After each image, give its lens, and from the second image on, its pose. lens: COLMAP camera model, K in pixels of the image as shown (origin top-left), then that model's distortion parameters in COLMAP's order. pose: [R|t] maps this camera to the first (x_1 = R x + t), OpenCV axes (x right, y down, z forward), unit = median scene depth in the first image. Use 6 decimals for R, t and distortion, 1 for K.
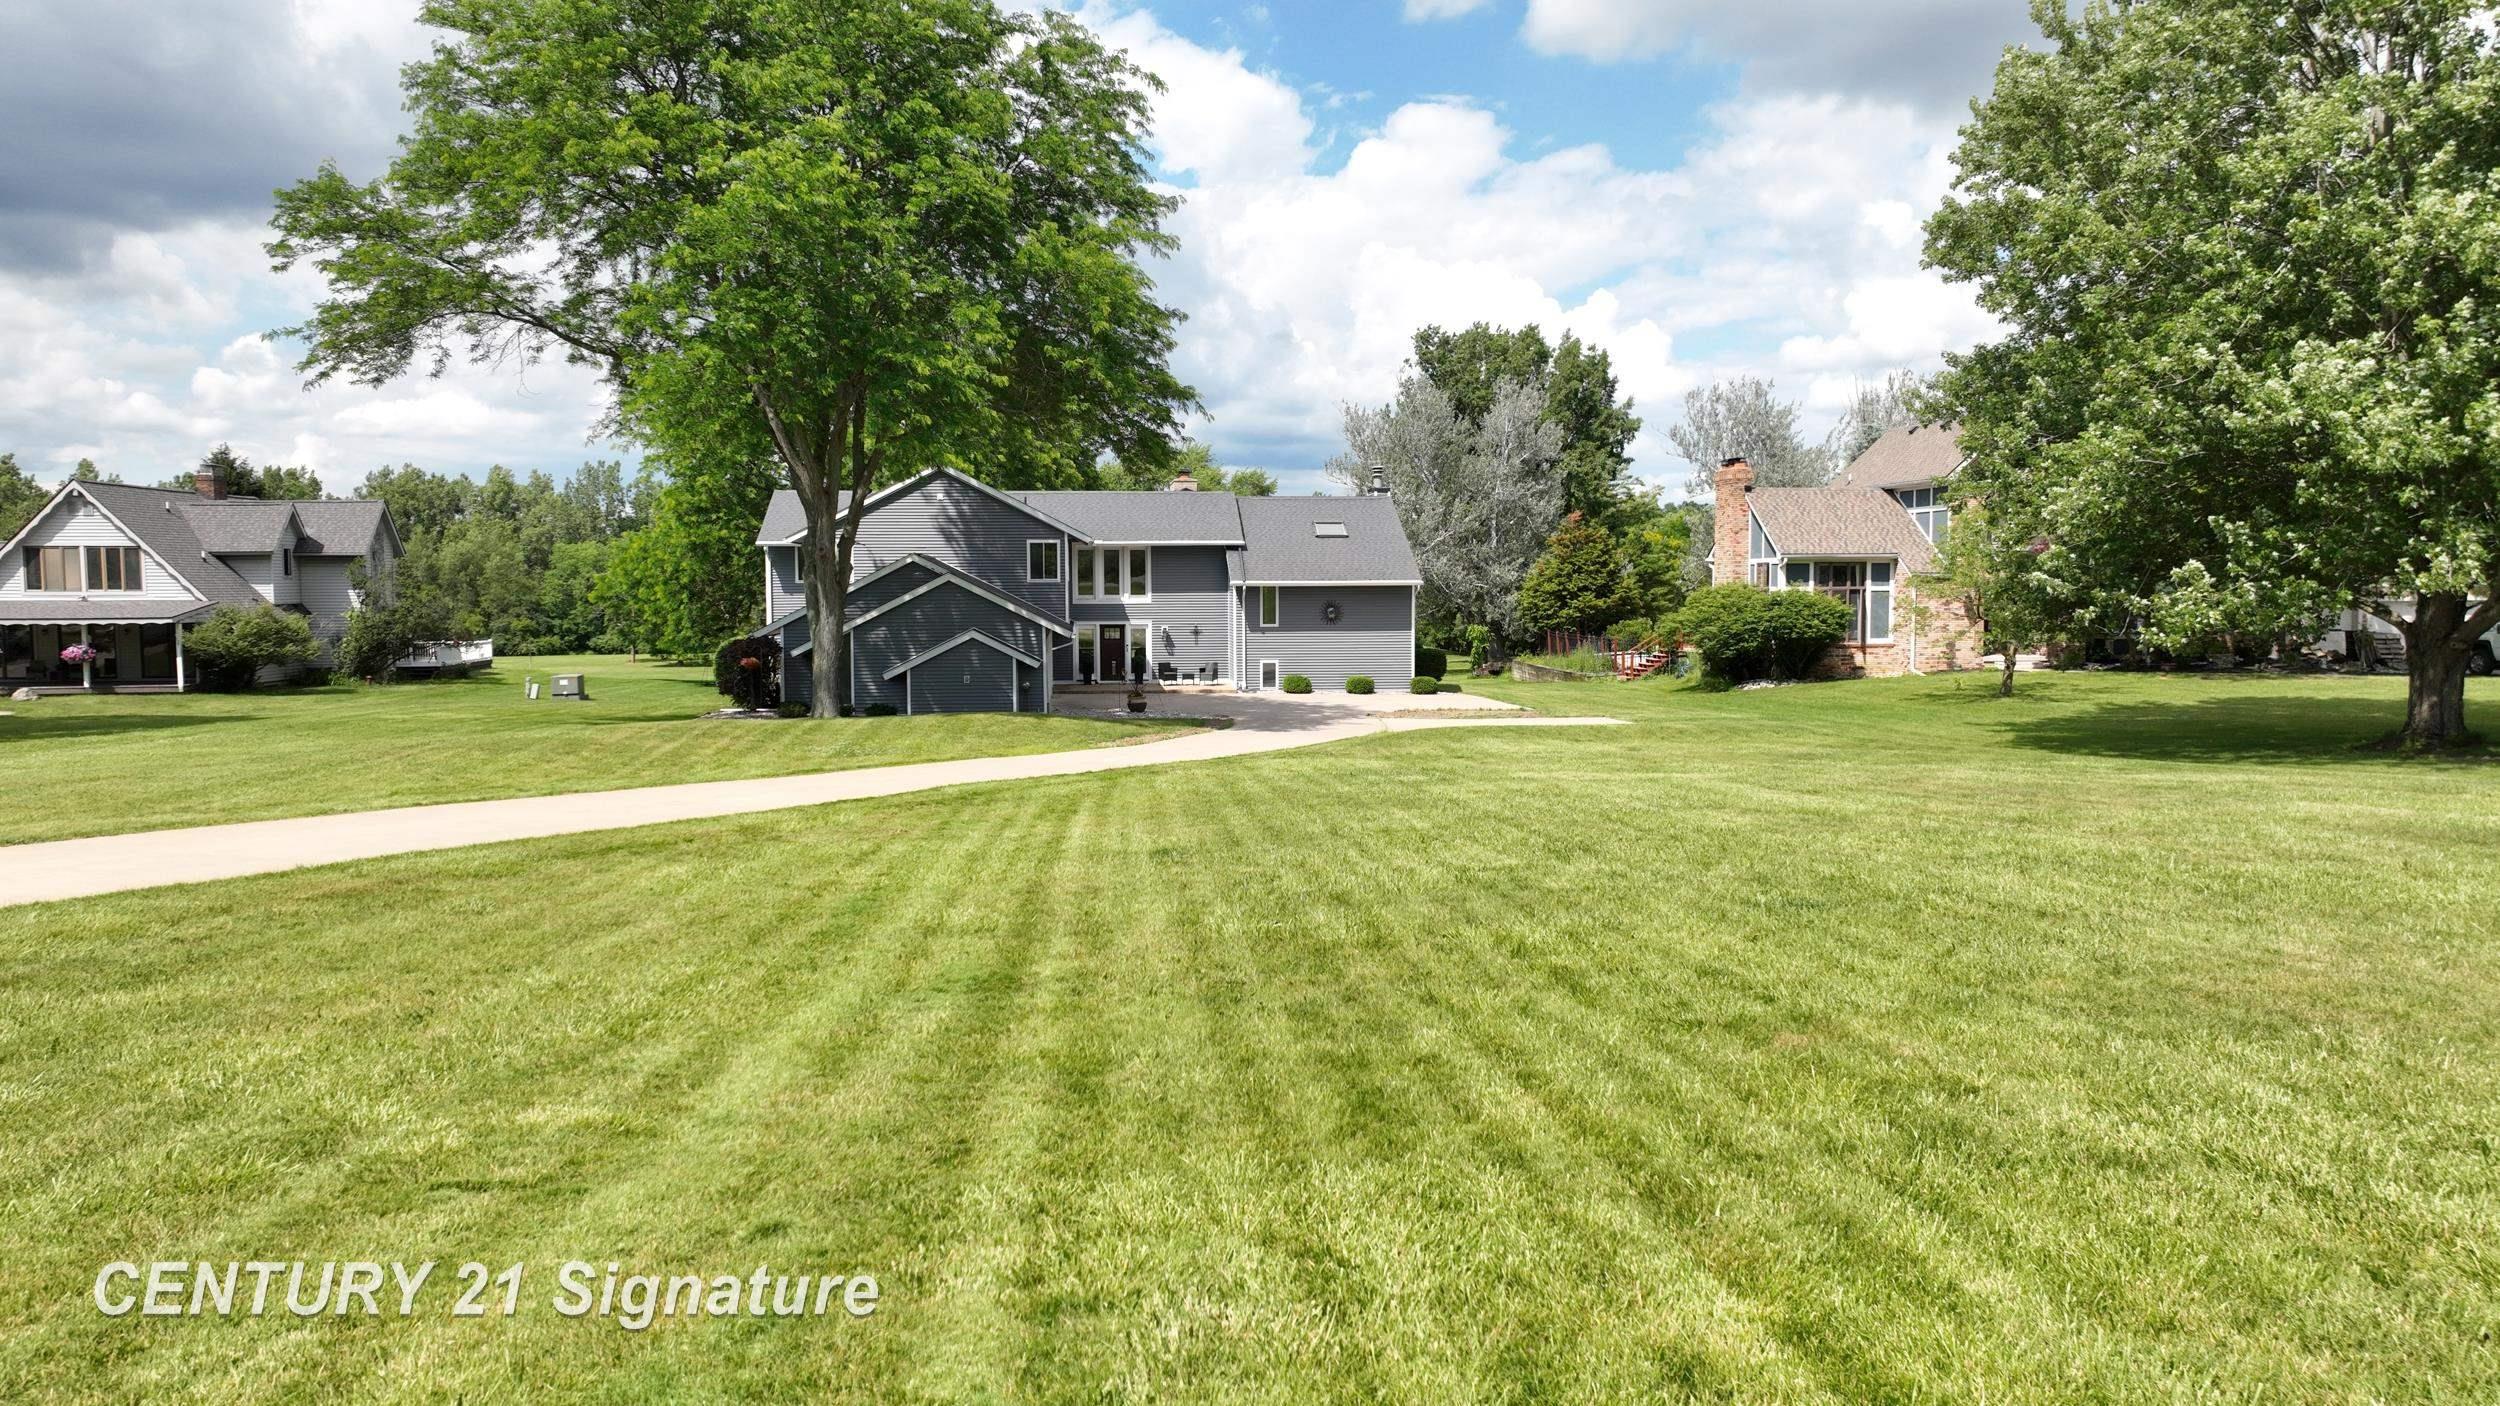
lens RADIAL K [[1759.1, 0, 1250.0], [0, 1759.1, 703.0], [0, 0, 1]] dist [0.007641, 0.005967]
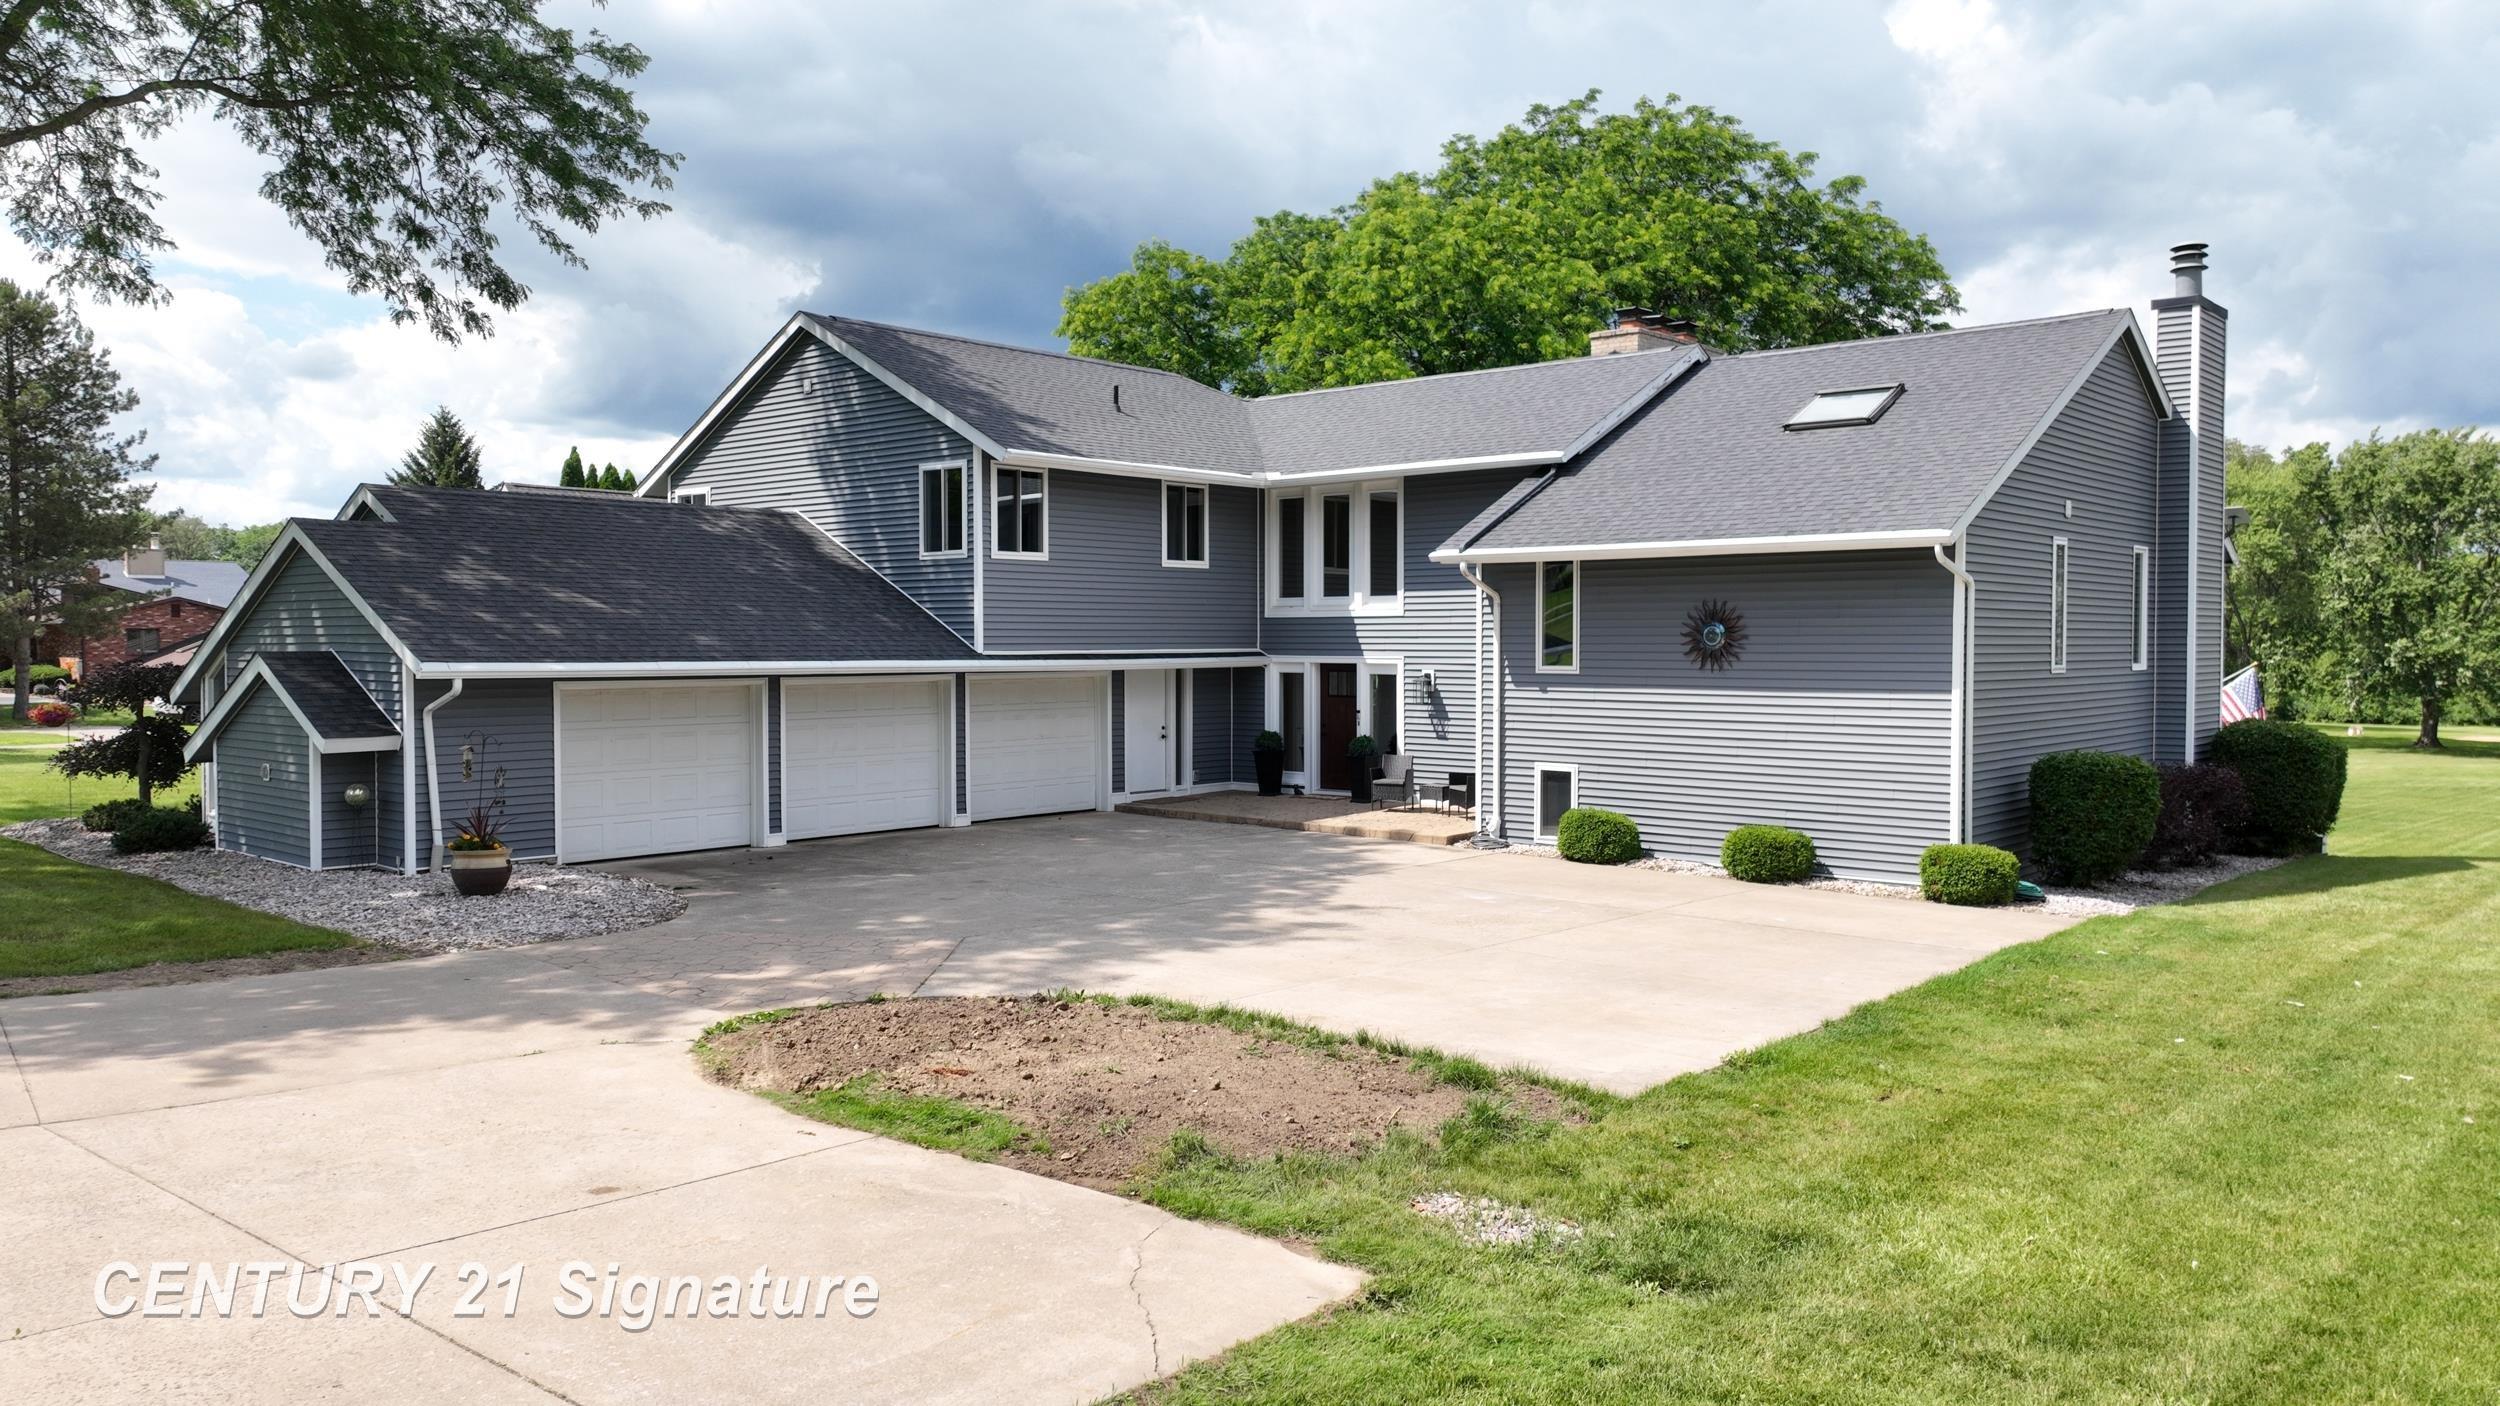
lens RADIAL K [[1759.1, 0, 1250.0], [0, 1759.1, 703.0], [0, 0, 1]] dist [0.007641, 0.005967]
pose [[0.687940, 0.028156, -0.725221, 0.228278], [-0.051735, 0.998608, -0.010305, -0.029200], [0.723921, 0.044609, 0.688439, 0.682221]]
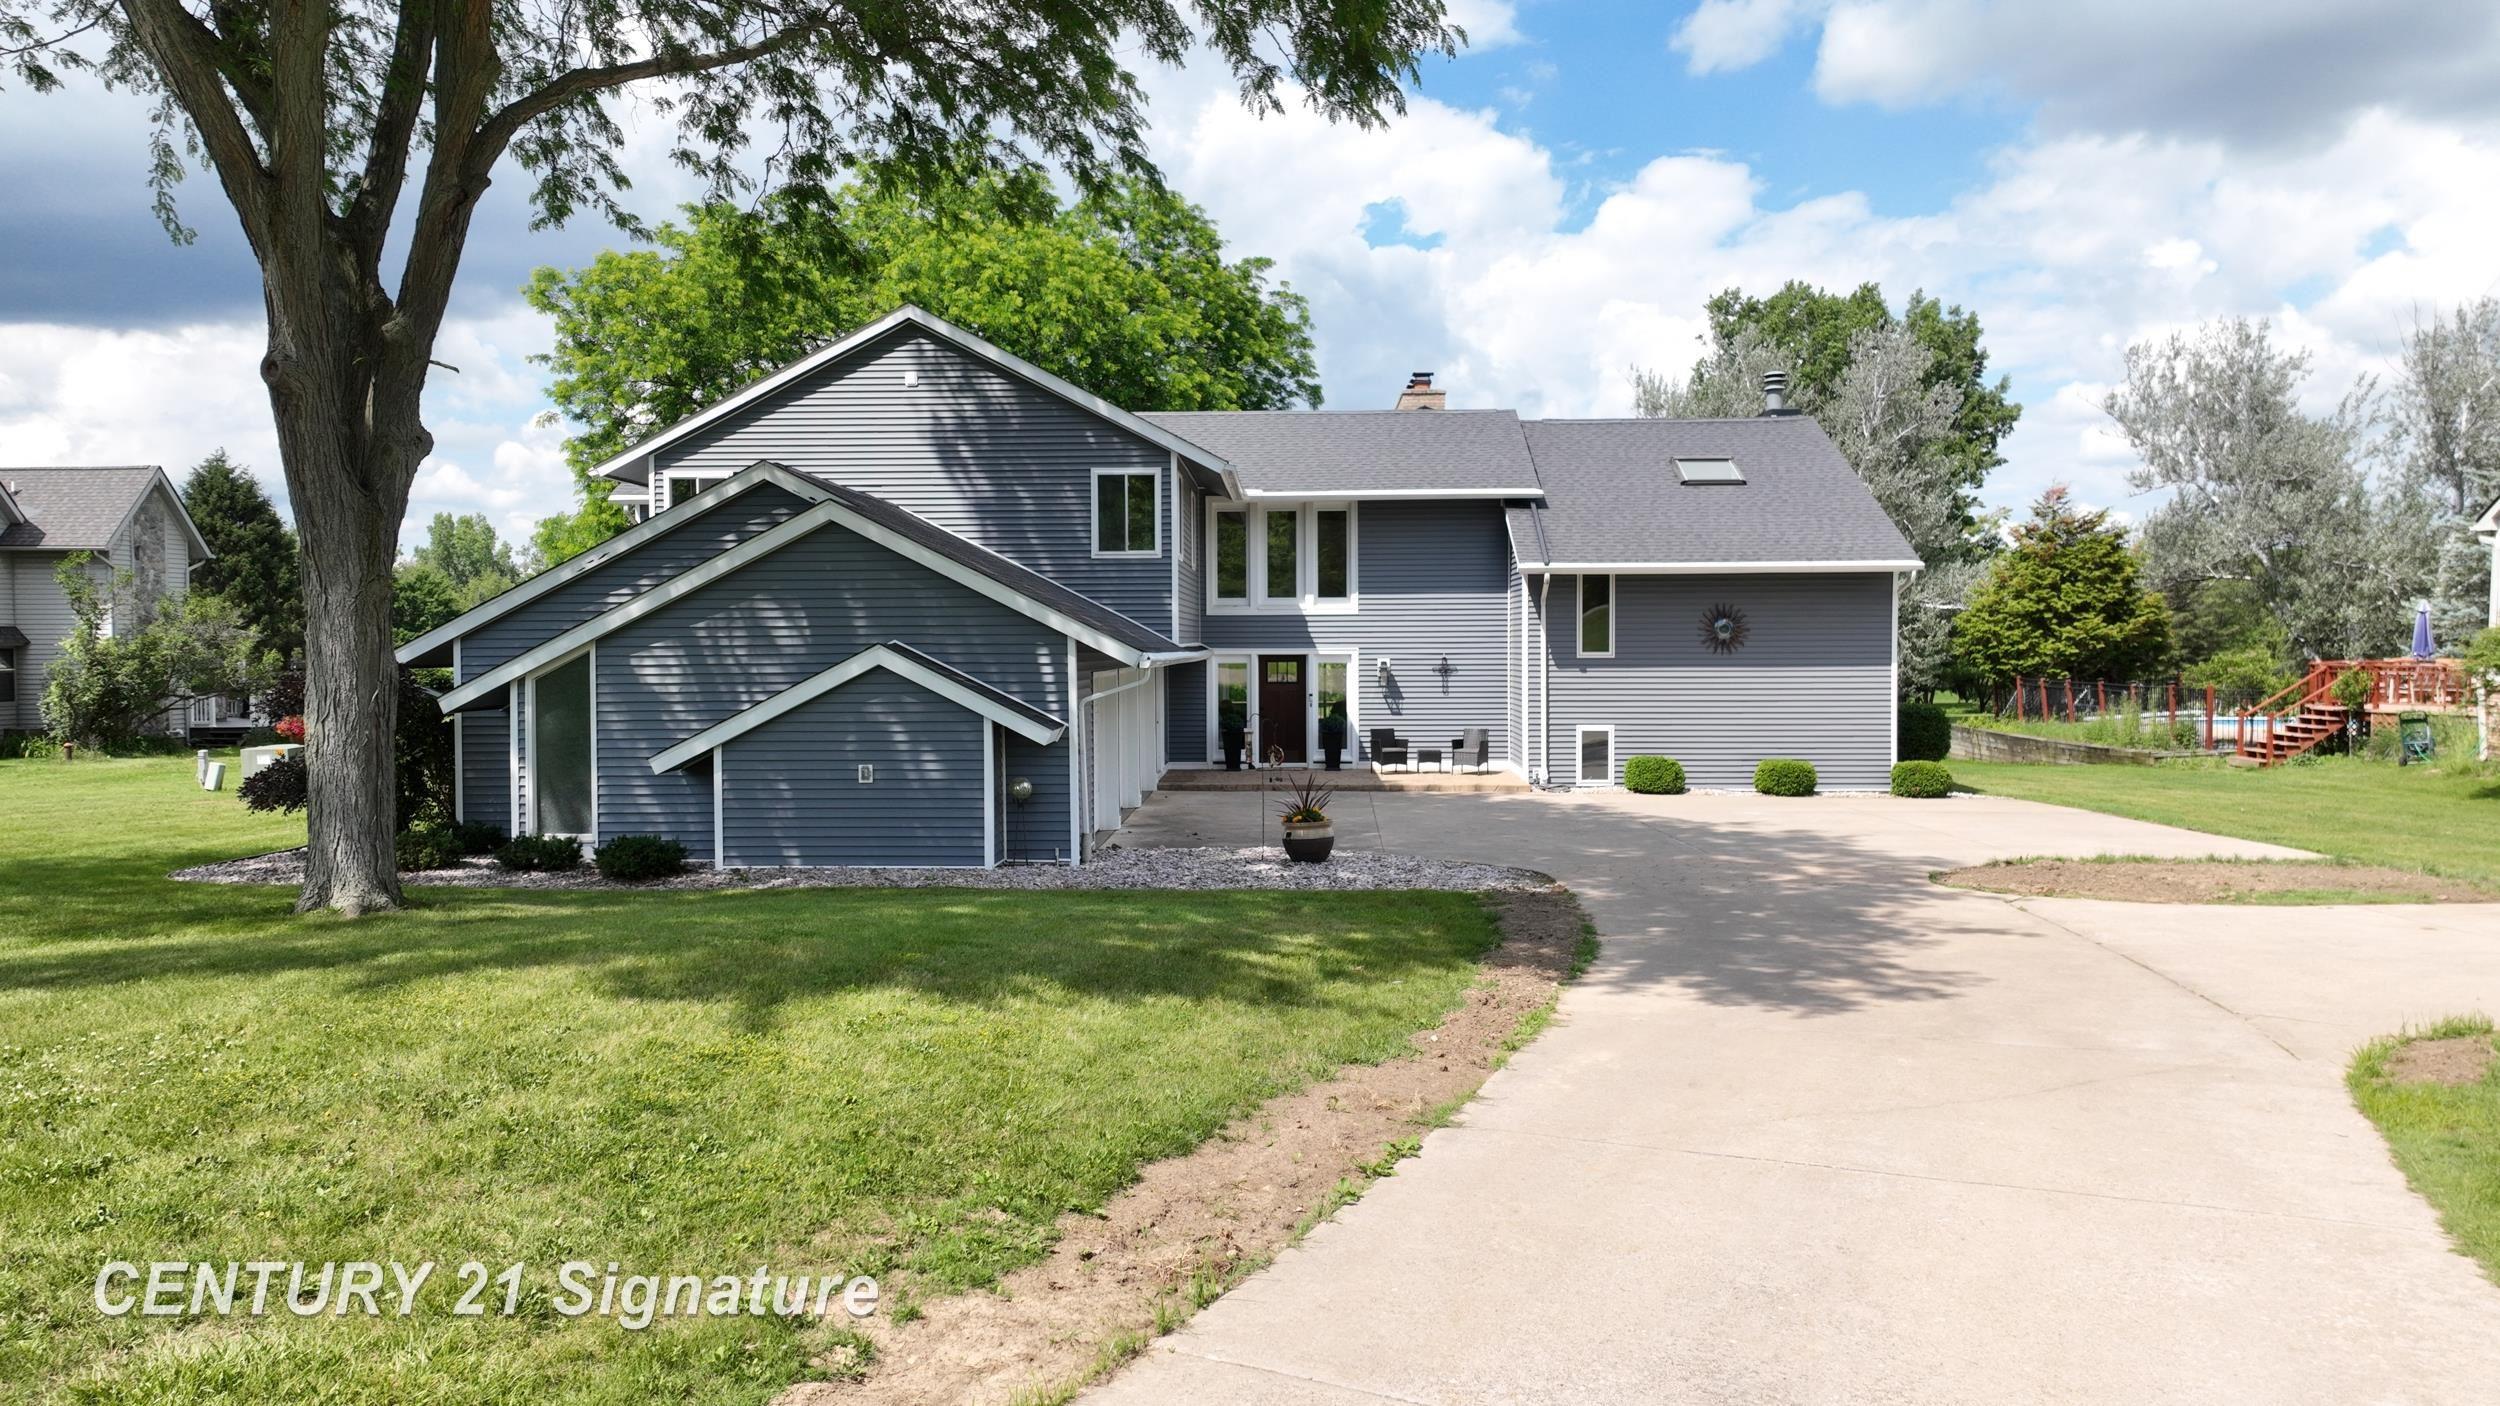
lens RADIAL K [[1759.1, 0, 1250.0], [0, 1759.1, 703.0], [0, 0, 1]] dist [0.007641, 0.005967]
pose [[0.992068, 0.003178, -0.125659, -0.022616], [-0.007511, 0.999393, -0.034024, -0.012781], [0.125475, 0.034698, 0.991490, 0.486110]]
